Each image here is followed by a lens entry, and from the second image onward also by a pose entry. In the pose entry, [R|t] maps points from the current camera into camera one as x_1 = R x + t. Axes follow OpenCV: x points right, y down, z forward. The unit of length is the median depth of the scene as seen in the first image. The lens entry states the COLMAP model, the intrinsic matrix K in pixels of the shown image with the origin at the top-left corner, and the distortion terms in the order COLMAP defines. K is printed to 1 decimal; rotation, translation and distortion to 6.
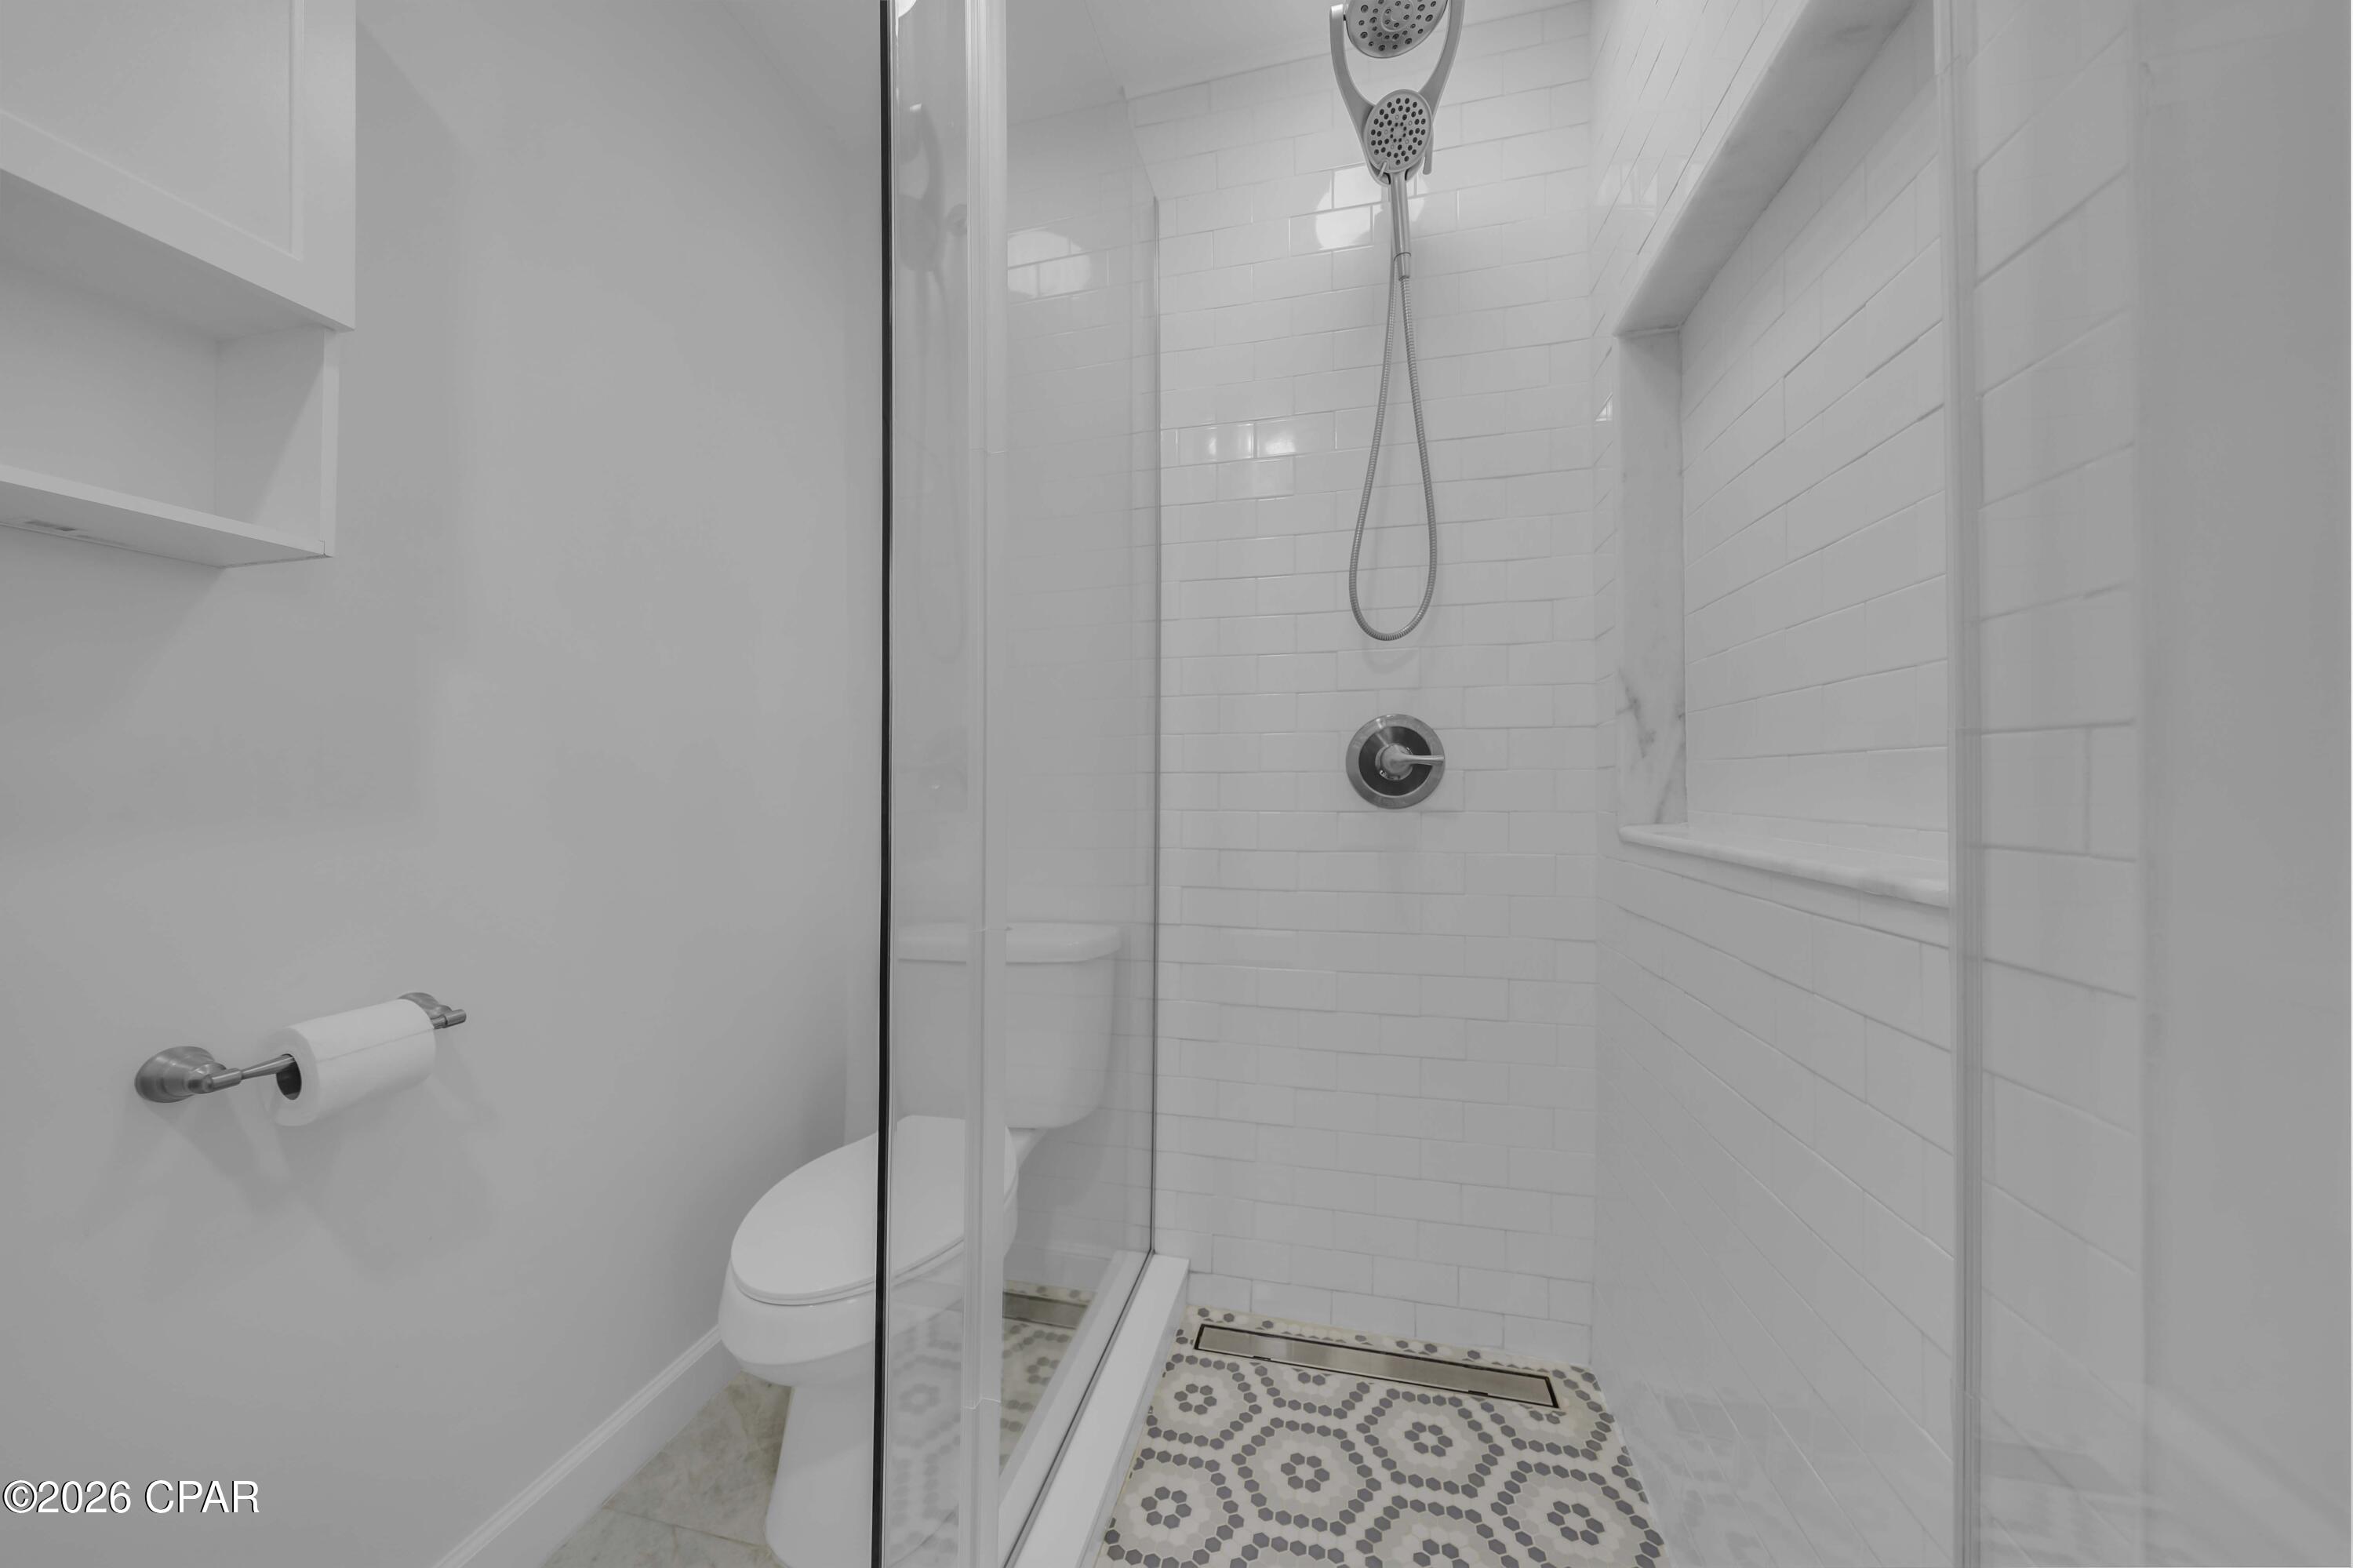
lens RADIAL K [[807.5, 0, 1175.3], [0, 807.5, 786.6], [0, 0, 1]] dist [-0.009055, 0.000044]
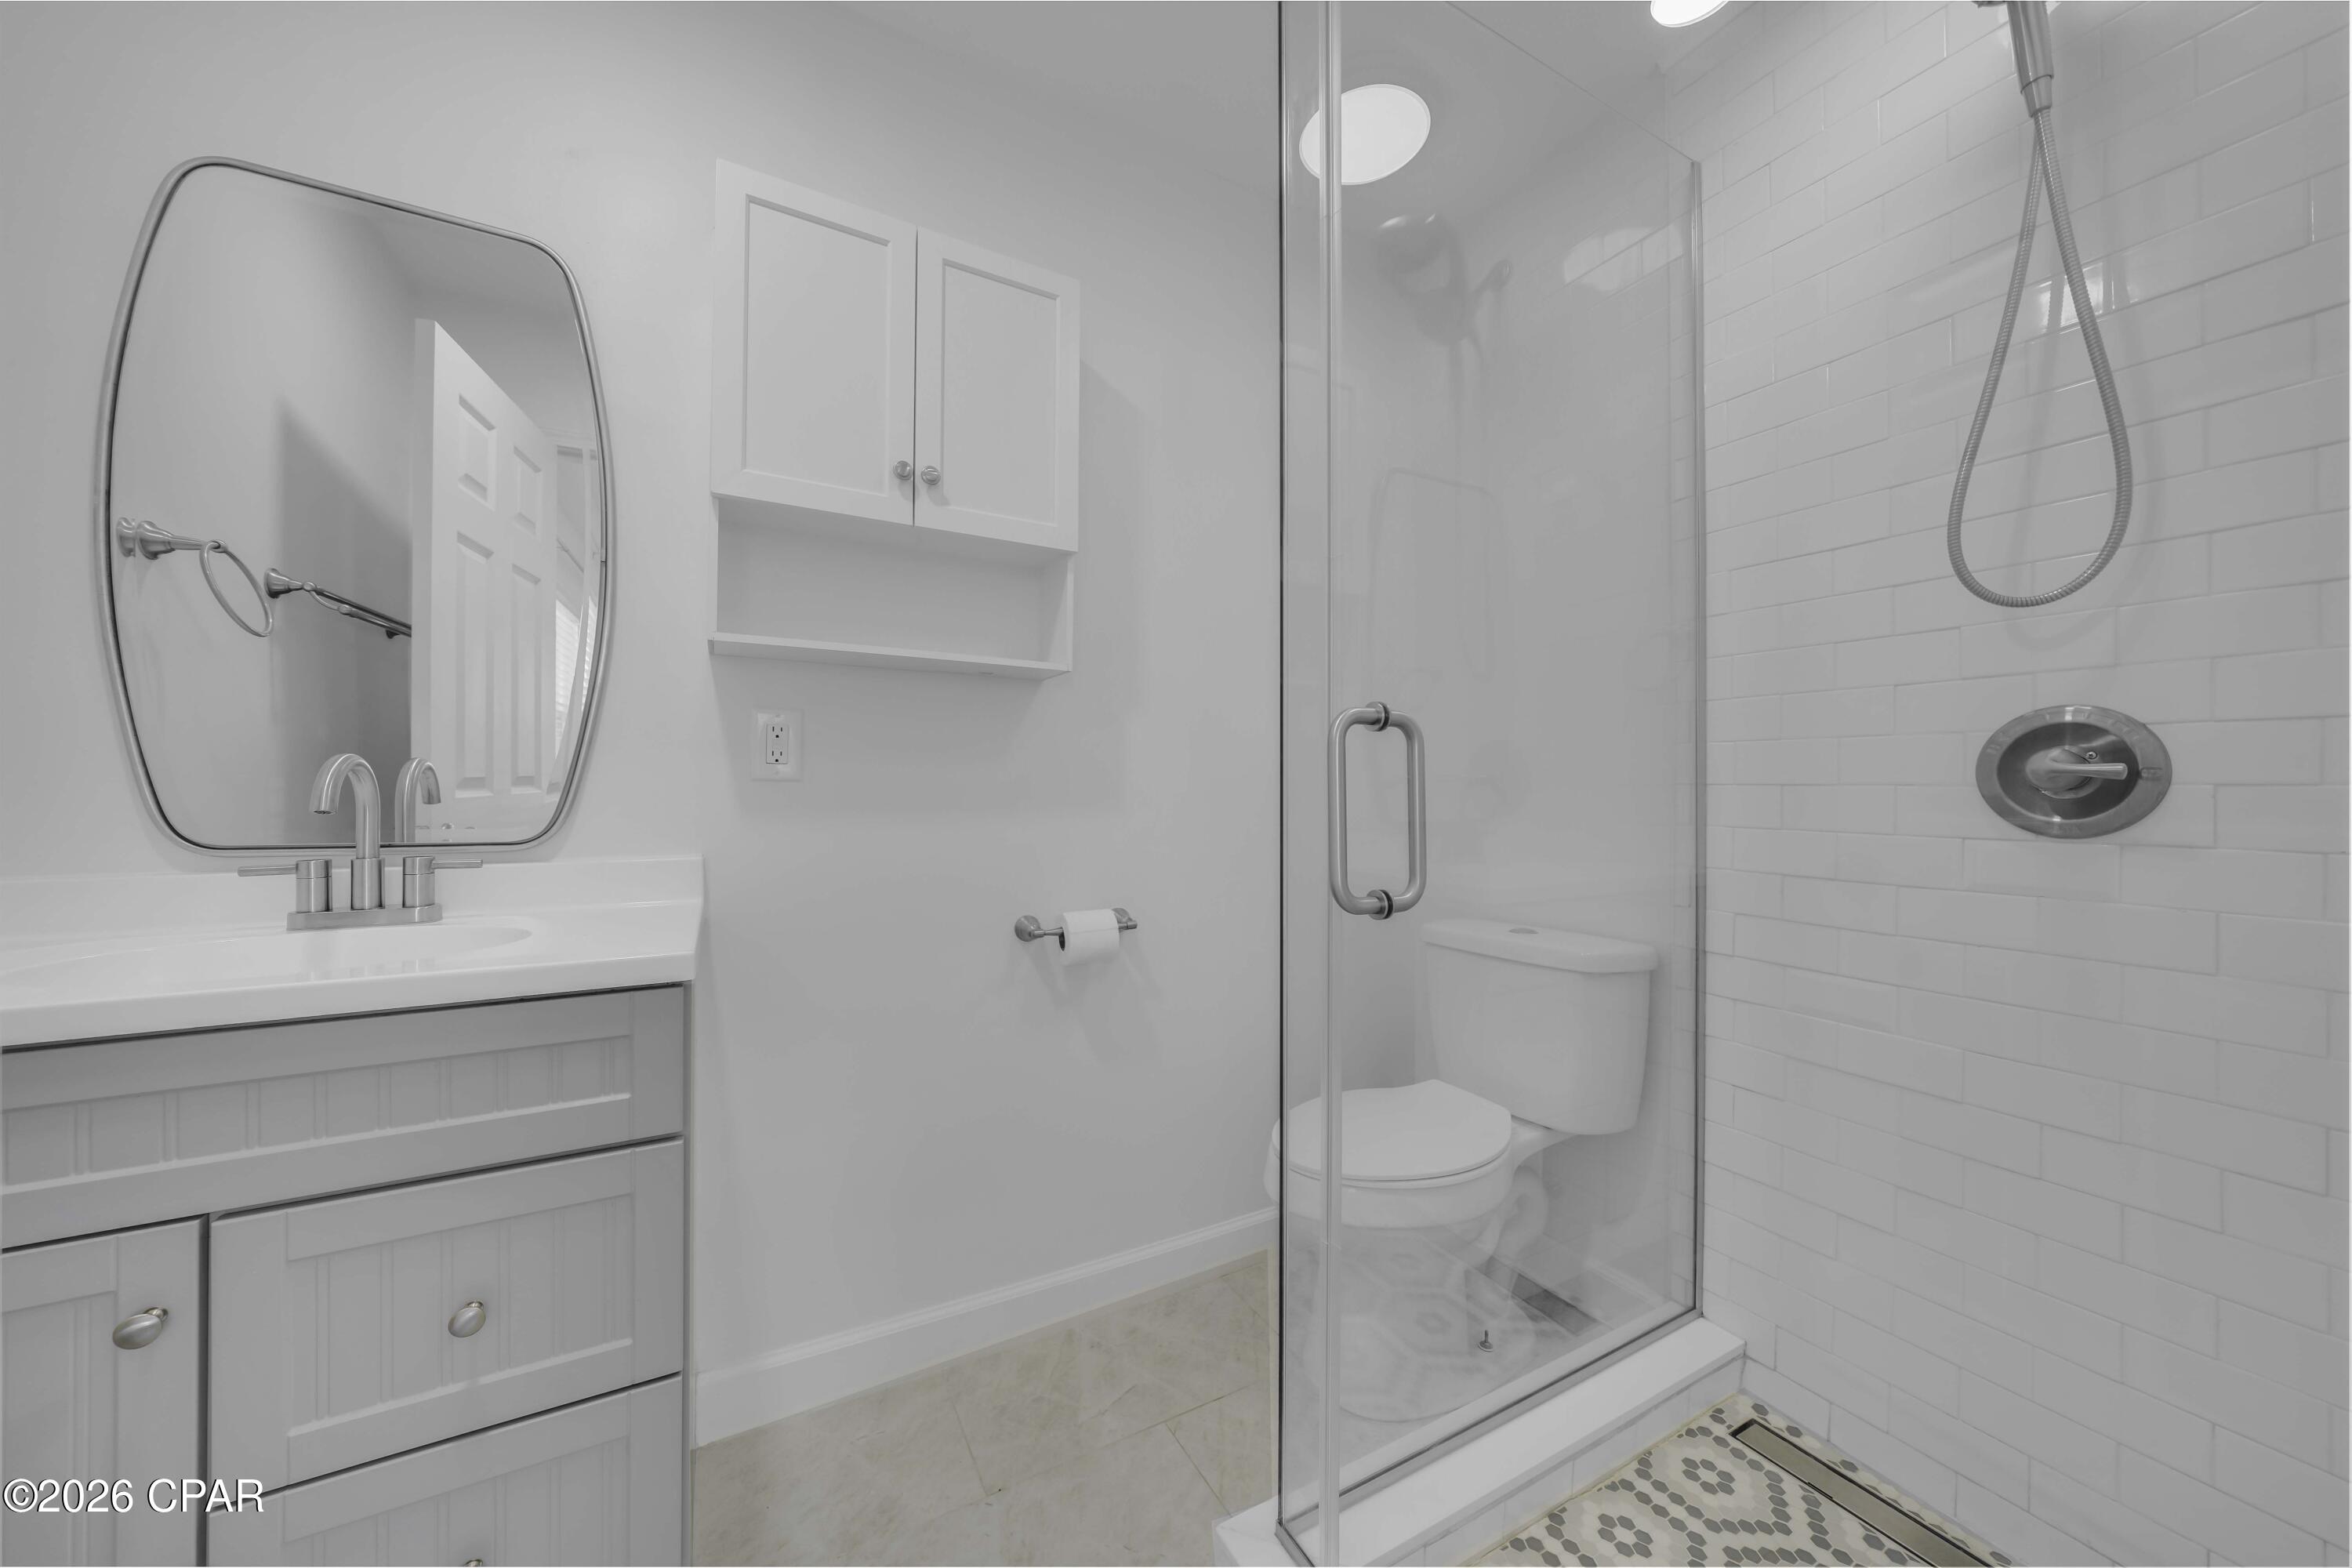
lens RADIAL K [[810.1, 0, 1164.5], [0, 810.1, 795.3], [0, 0, 1]] dist [-0.002207, 0.000186]
pose [[0.664817, 0.016577, -0.746822, 0.277888], [-0.016305, 0.999838, 0.007679, -0.002416], [0.746828, 0.007072, 0.664979, -0.067571]]
